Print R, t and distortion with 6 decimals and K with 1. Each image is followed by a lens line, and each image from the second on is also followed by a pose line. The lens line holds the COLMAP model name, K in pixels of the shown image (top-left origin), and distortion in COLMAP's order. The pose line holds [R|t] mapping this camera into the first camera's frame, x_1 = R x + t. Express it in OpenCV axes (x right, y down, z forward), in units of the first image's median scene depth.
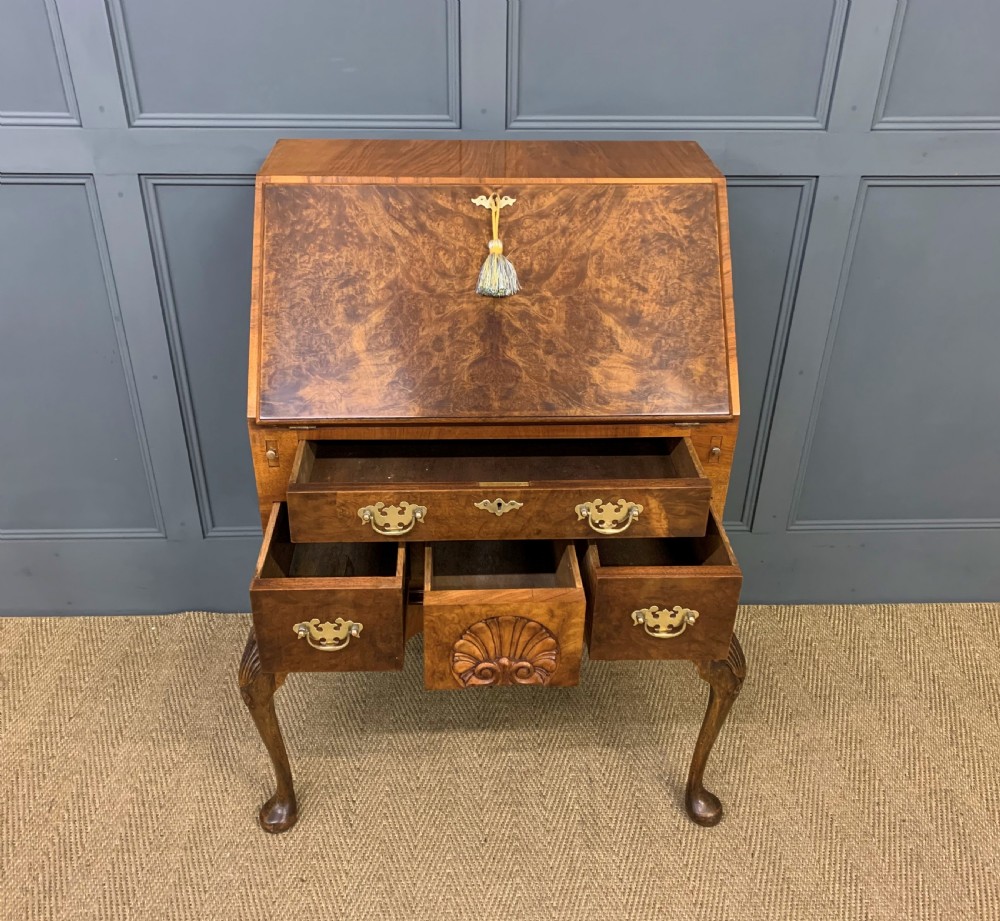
lens RADIAL K [[1008.6, 0, 500.0], [0, 1008.6, 460.5], [0, 0, 1]] dist [0.015507, 0.017467]
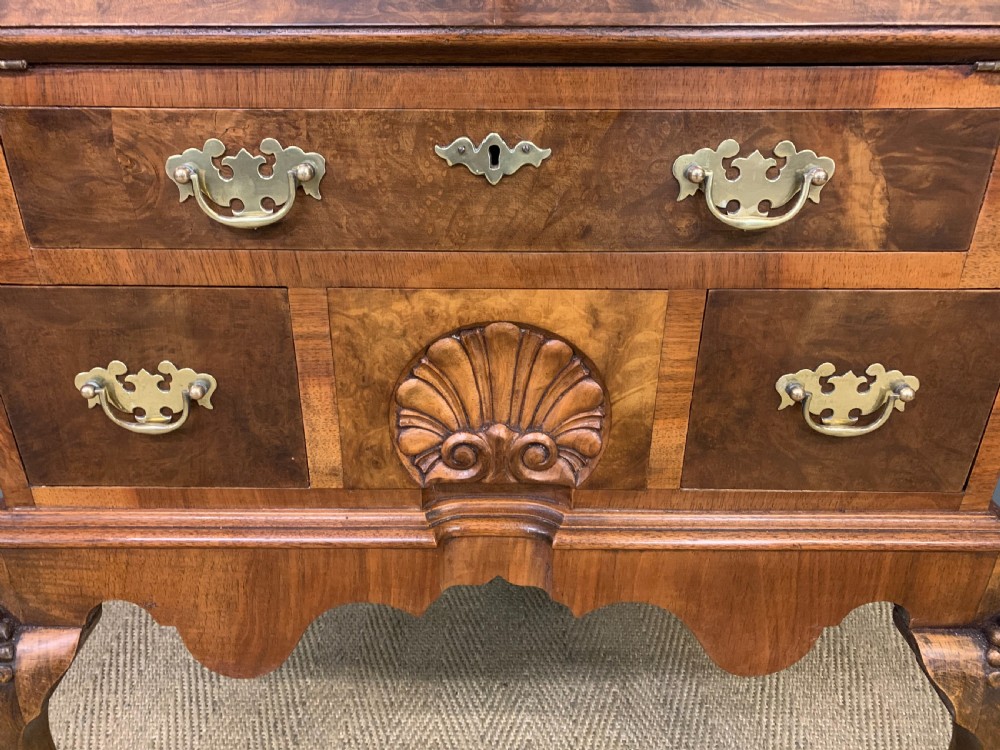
lens RADIAL K [[779.4, 0, 500.0], [0, 779.4, 375.0], [0, 0, 1]] dist [0.007621, -0.006138]
pose [[0.998966, 0.009622, -0.044423, 0.009024], [-0.013480, 0.996082, -0.087402, 0.087338], [0.043408, 0.087910, 0.995182, 0.587022]]
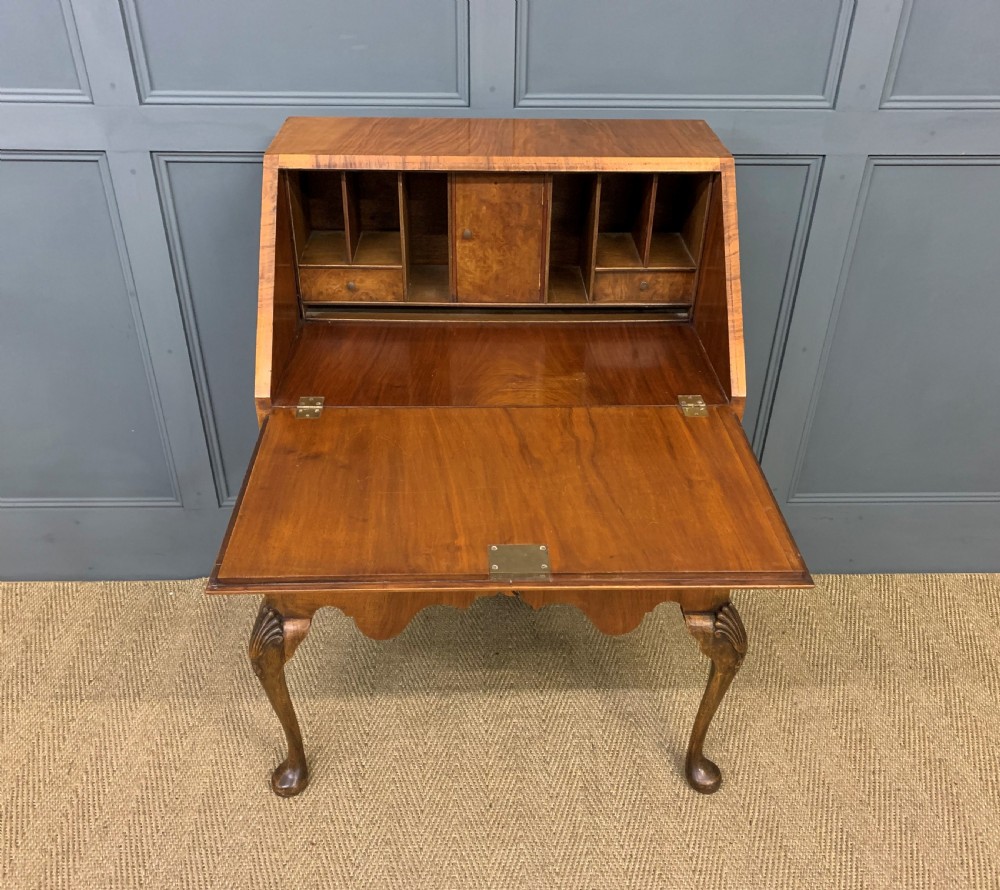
lens RADIAL K [[949.1, 0, 501.2], [0, 949.1, 447.9], [0, 0, 1]] dist [0.014465, 0.017662]
pose [[0.999944, 0.005797, -0.008870, 0.003091], [-0.005530, 0.999537, 0.029916, -0.017434], [0.009039, -0.029865, 0.999513, 0.044130]]
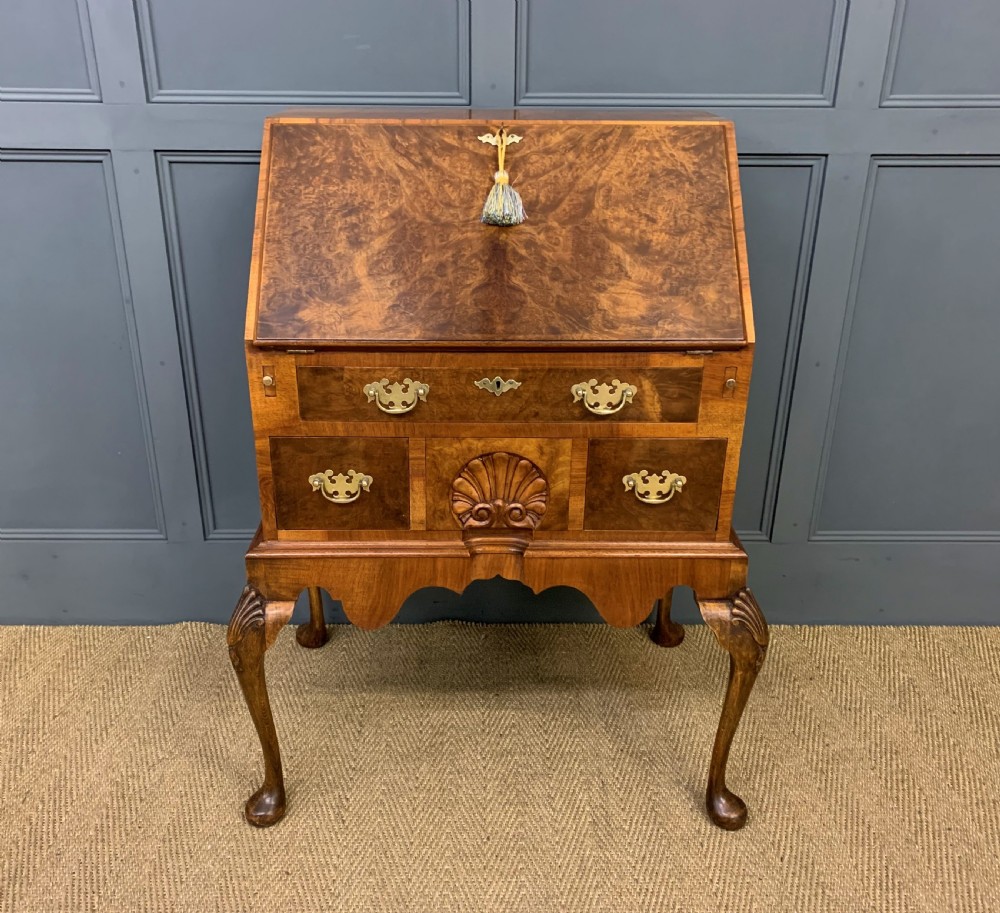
lens RADIAL K [[990.8, 0, 488.5], [0, 990.8, 465.8], [0, 0, 1]] dist [0.011403, 0.019752]
pose [[0.999505, 0.005747, -0.030916, 0.012180], [-0.009951, 0.990439, -0.137590, 0.166613], [0.029830, 0.137830, 0.990007, 0.062150]]
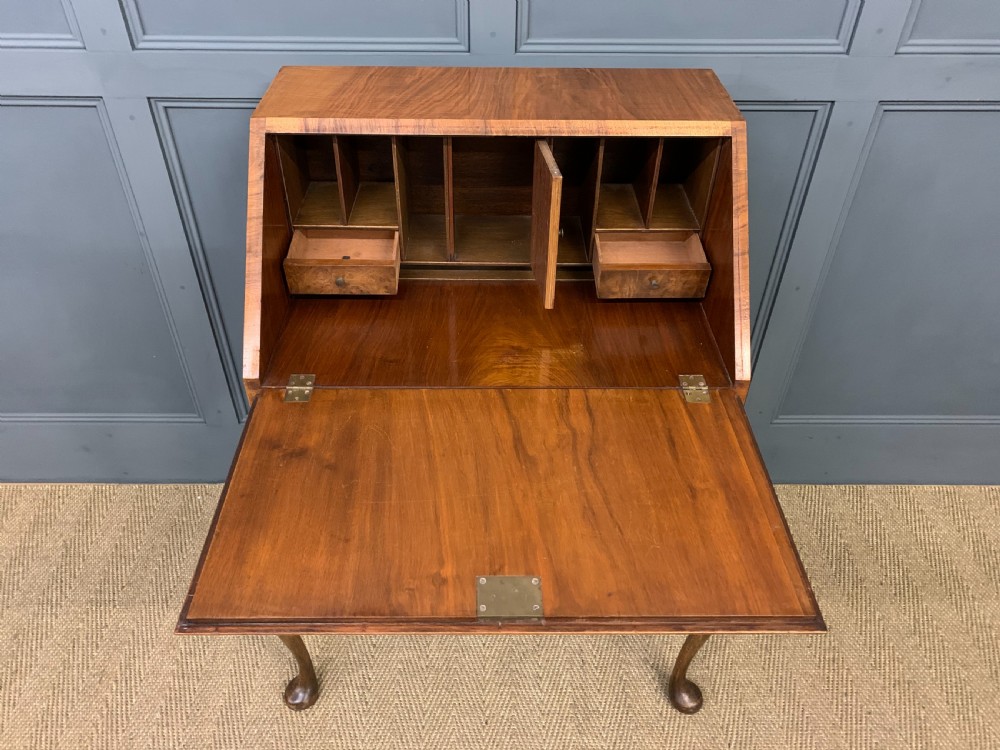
lens RADIAL K [[781.1, 0, 491.2], [0, 781.1, 371.0], [0, 0, 1]] dist [0.013916, 0.007621]
pose [[0.999370, 0.017344, -0.030971, 0.011003], [-0.012916, 0.990373, 0.137817, -0.126198], [0.033063, -0.137331, 0.989973, 0.206005]]
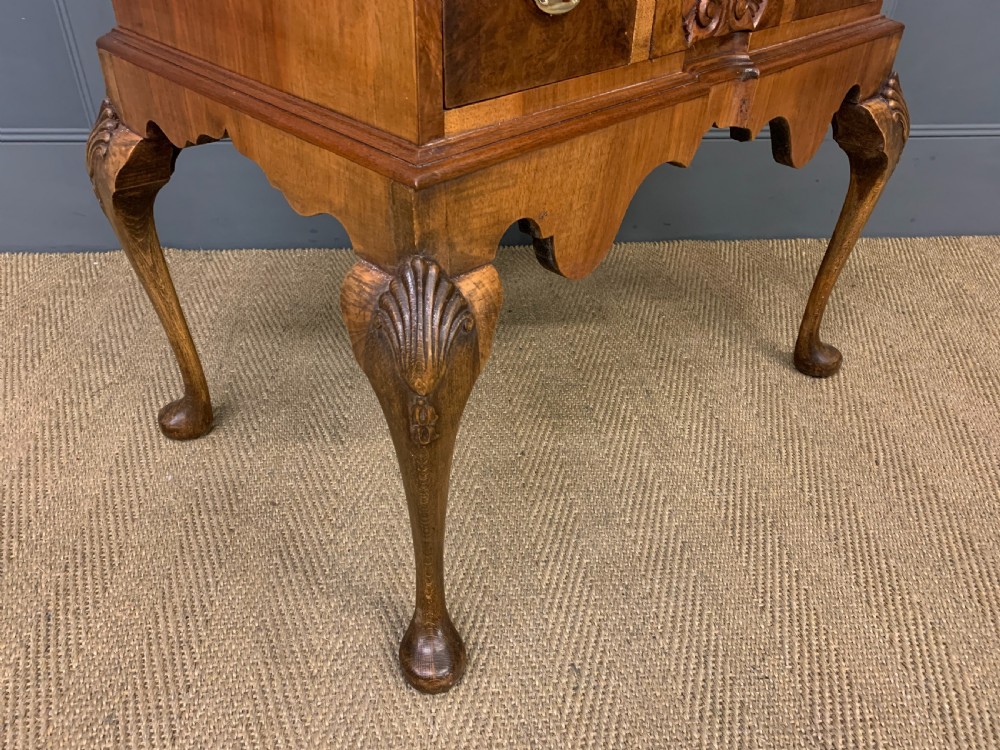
lens RADIAL K [[767.9, 0, 496.3], [0, 767.9, 388.2], [0, 0, 1]] dist [0.020260, -0.004960]
pose [[0.998832, -0.020947, 0.043542, -0.058379], [0.017607, 0.996973, 0.075726, 0.286826], [-0.044997, -0.074871, 0.996178, 0.445020]]
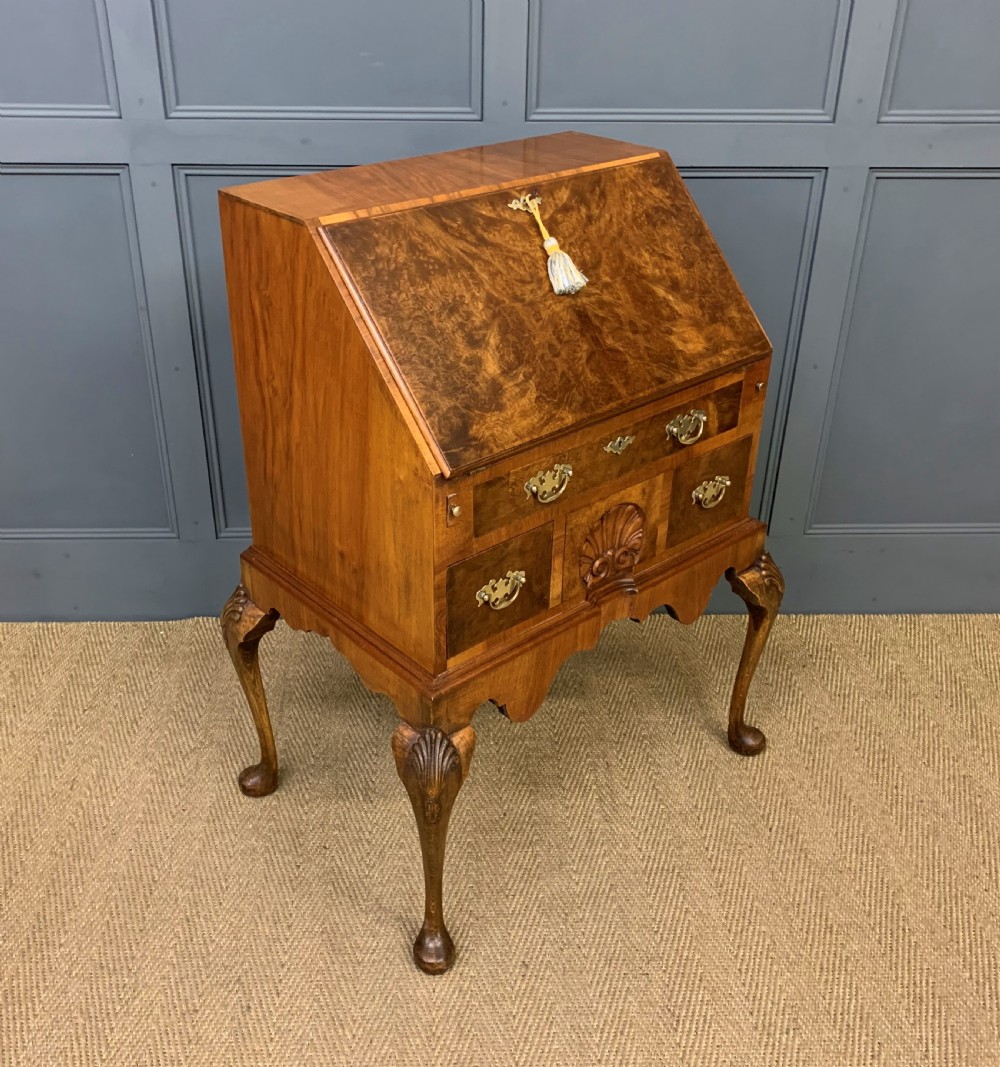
lens RADIAL K [[1164.8, 0, 483.6], [0, 1164.8, 507.9], [0, 0, 1]] dist [0.072364, -0.121054]
pose [[0.999990, 0.001211, -0.004379, -0.031061], [-0.001445, 0.998546, -0.053878, 0.134148], [0.004308, 0.053884, 0.998538, -0.184273]]
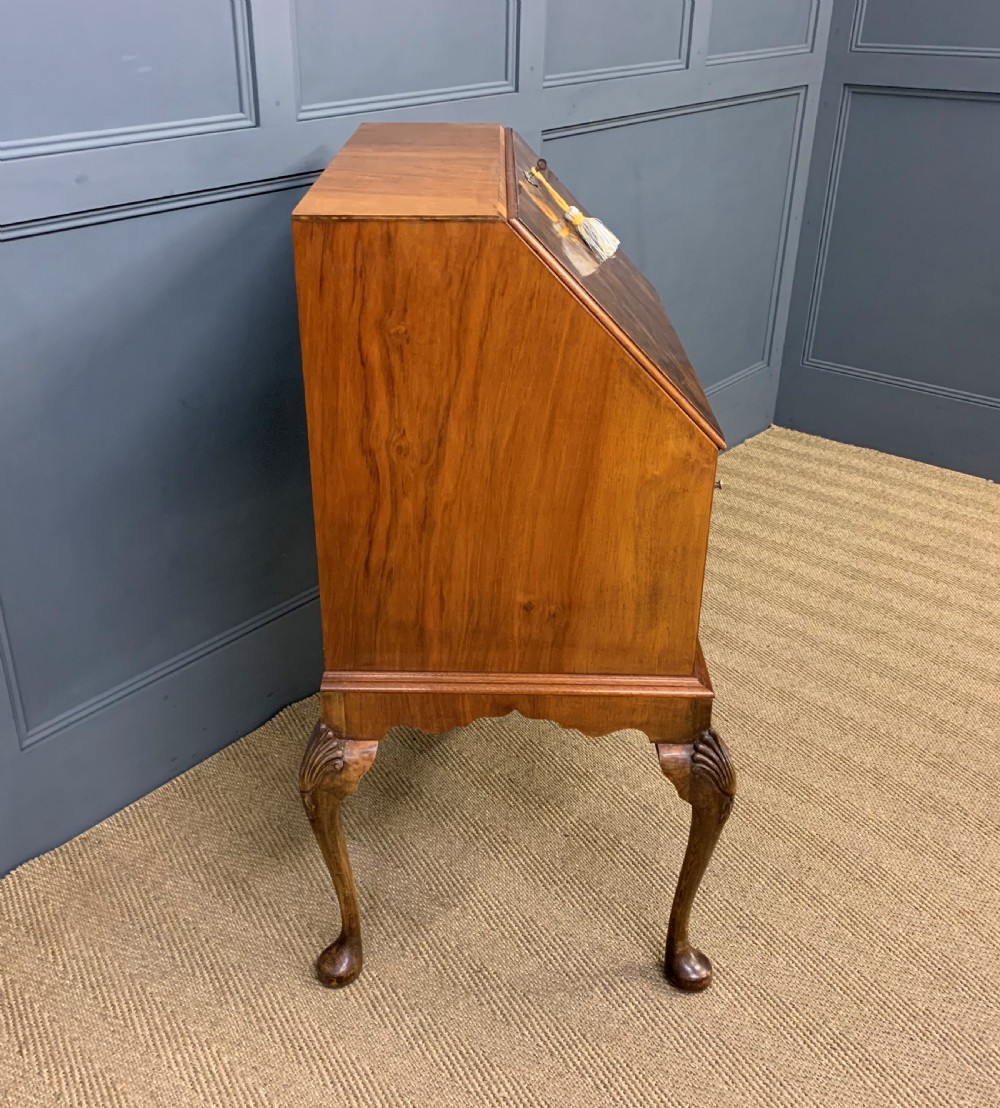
lens RADIAL K [[1142.4, 0, 499.7], [0, 1142.4, 553.8], [0, 0, 1]] dist [0.008716, -0.007251]
pose [[0.661687, -0.361390, 0.656938, -0.688174], [0.392879, 0.913374, 0.106740, -0.008930], [-0.638605, 0.187469, 0.746351, 0.182686]]
